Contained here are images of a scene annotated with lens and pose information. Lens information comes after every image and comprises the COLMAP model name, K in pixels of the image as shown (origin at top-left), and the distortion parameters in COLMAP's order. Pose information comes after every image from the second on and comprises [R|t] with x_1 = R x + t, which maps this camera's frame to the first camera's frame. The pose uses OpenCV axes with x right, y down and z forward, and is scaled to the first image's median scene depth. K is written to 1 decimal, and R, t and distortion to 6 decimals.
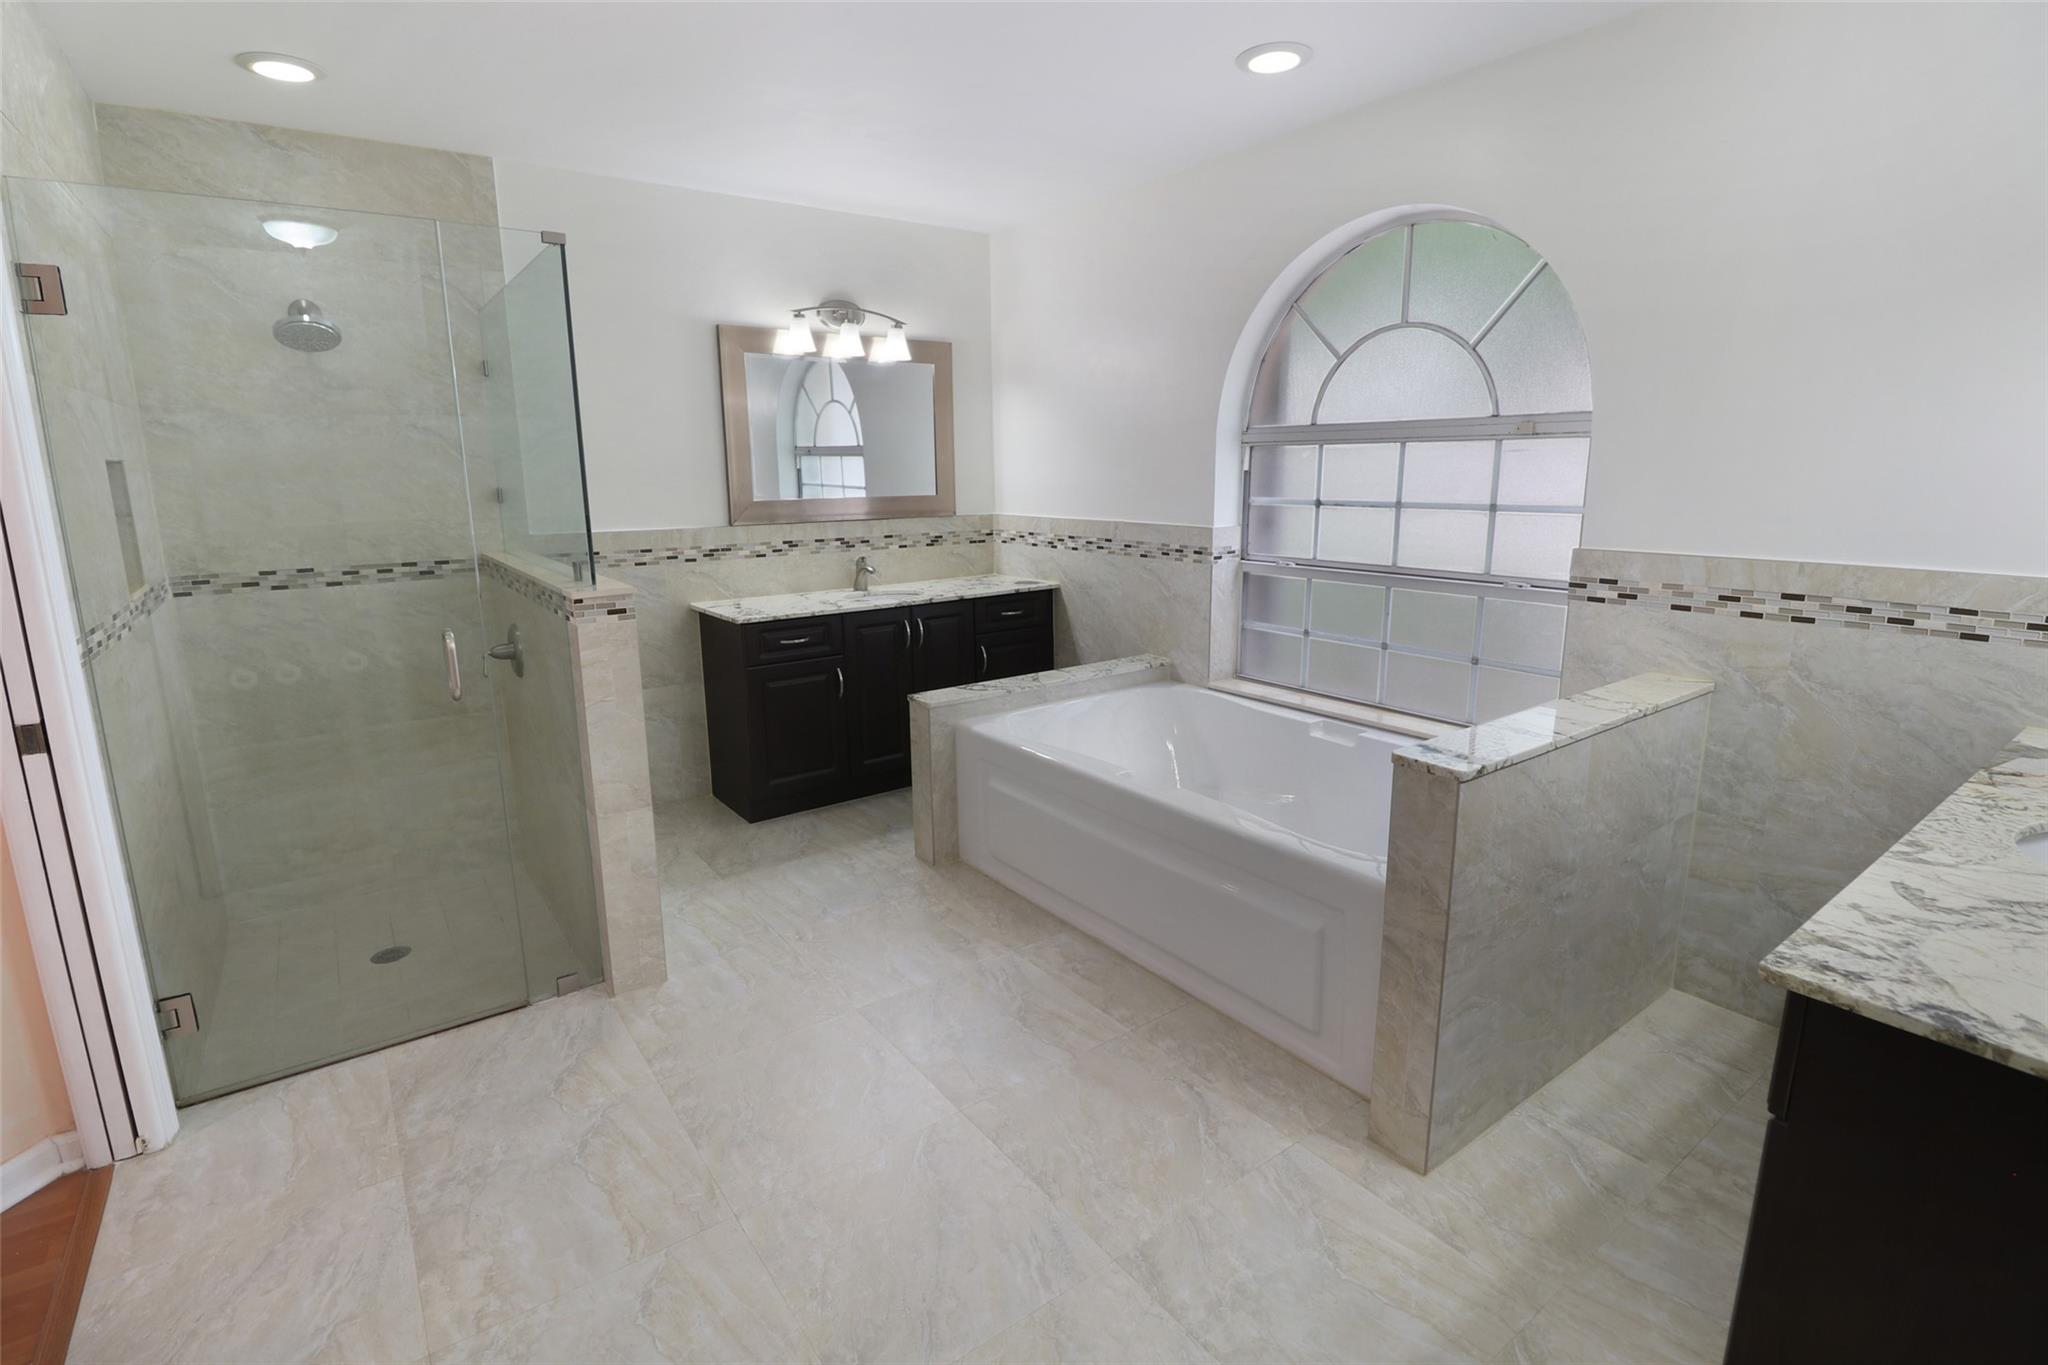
lens RADIAL K [[977.8, 0, 1019.9], [0, 977.8, 676.6], [0, 0, 1]] dist [-0.004747, -0.003377]
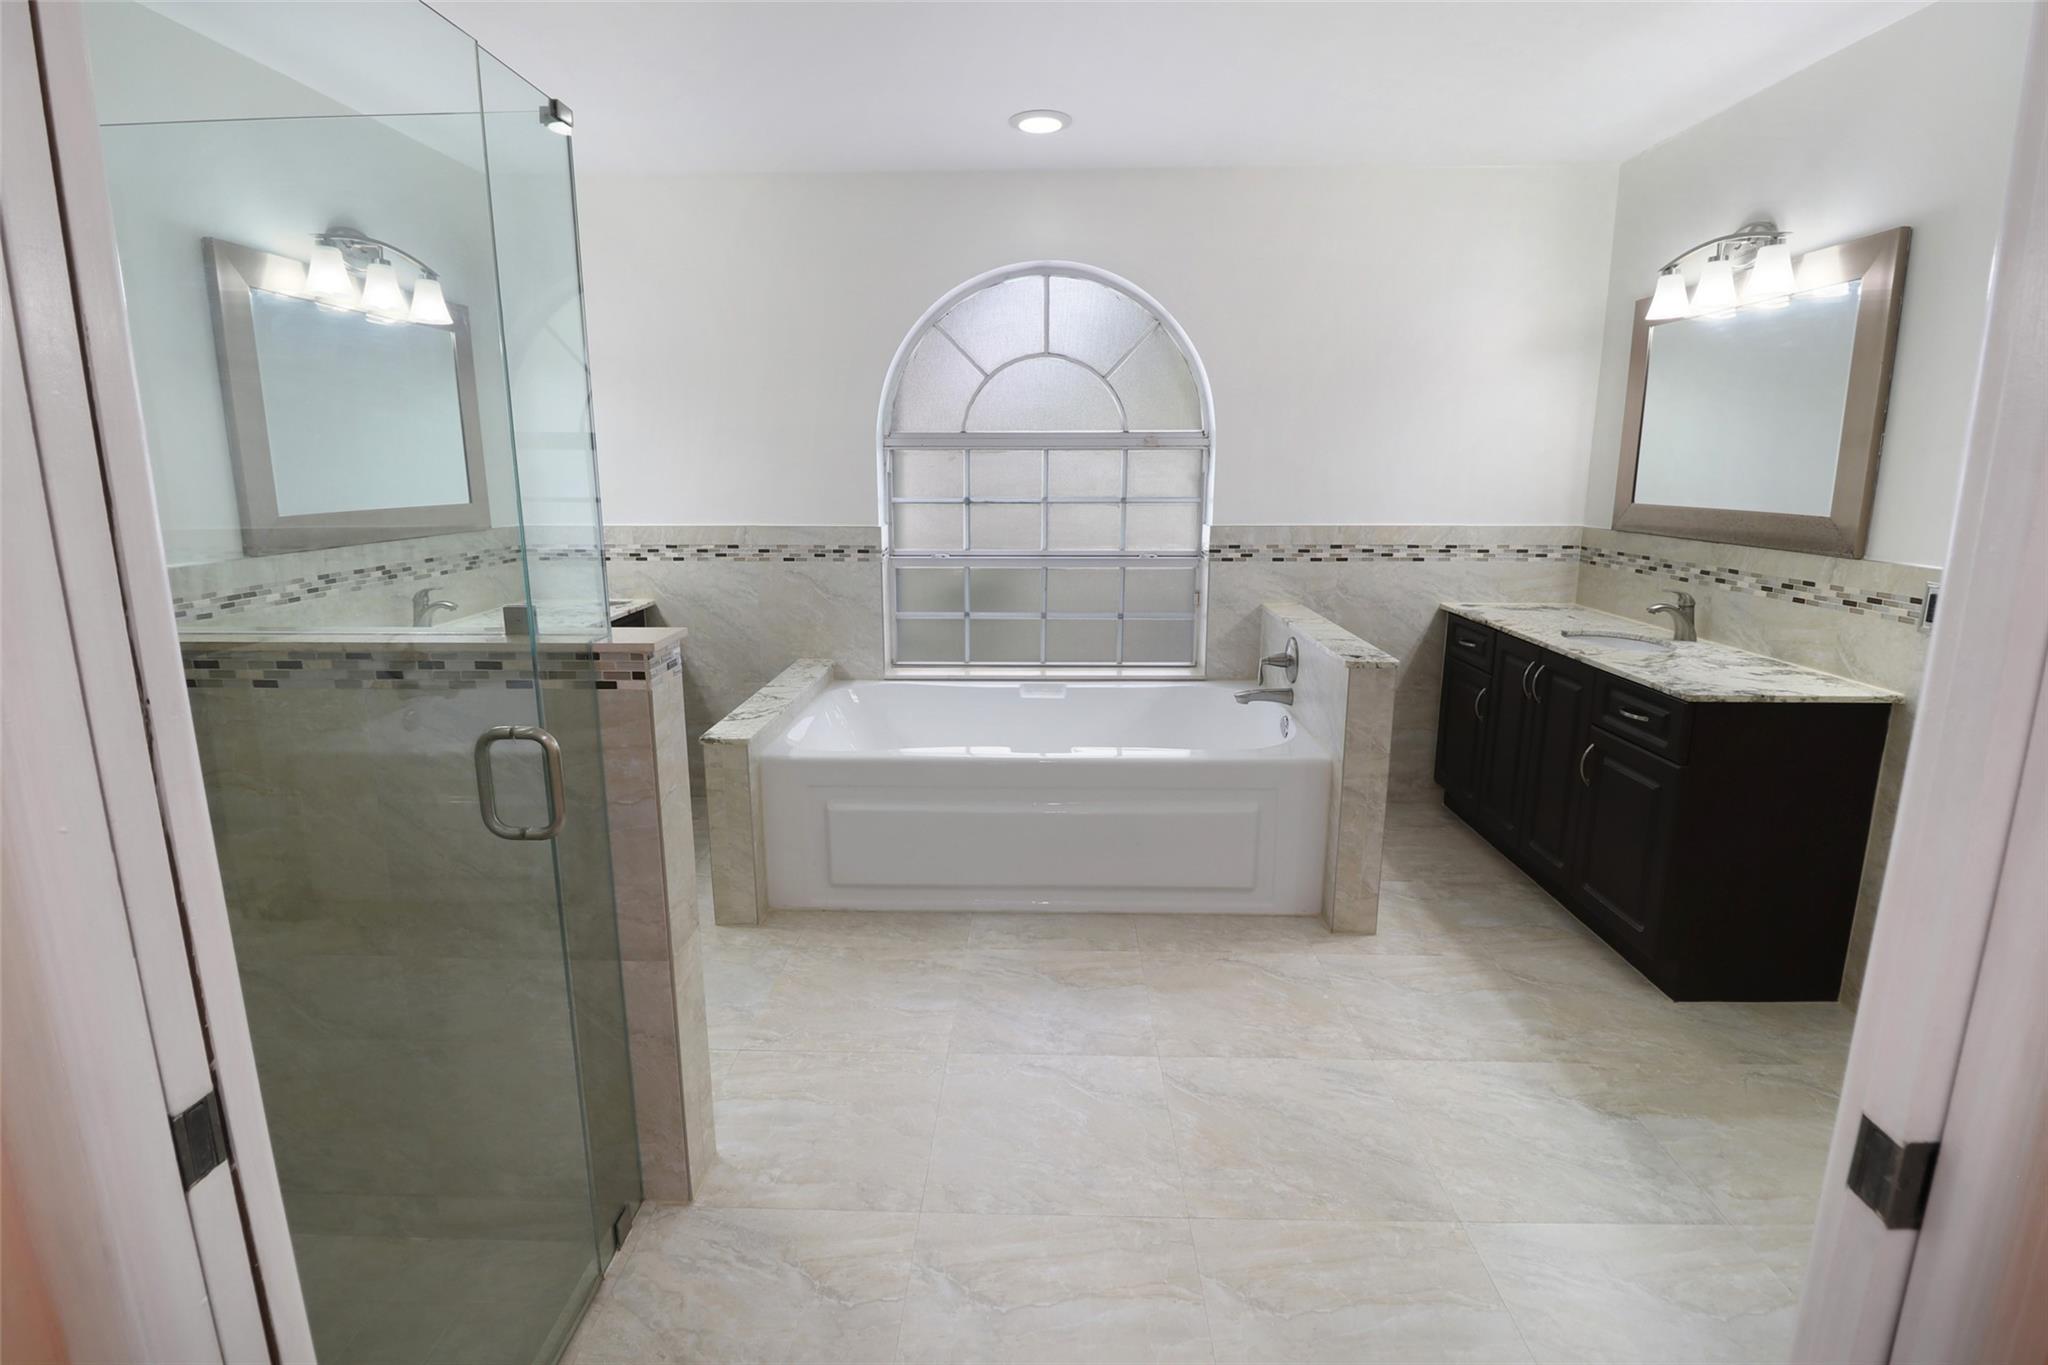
lens RADIAL K [[977.8, 0, 1023.7], [0, 977.8, 675.6], [0, 0, 1]] dist [-0.004747, -0.003377]
pose [[0.601014, -0.158968, 0.783270, -0.655630], [0.163752, 0.983722, 0.074001, -0.055308], [-0.782283, 0.083787, 0.617262, 0.285964]]
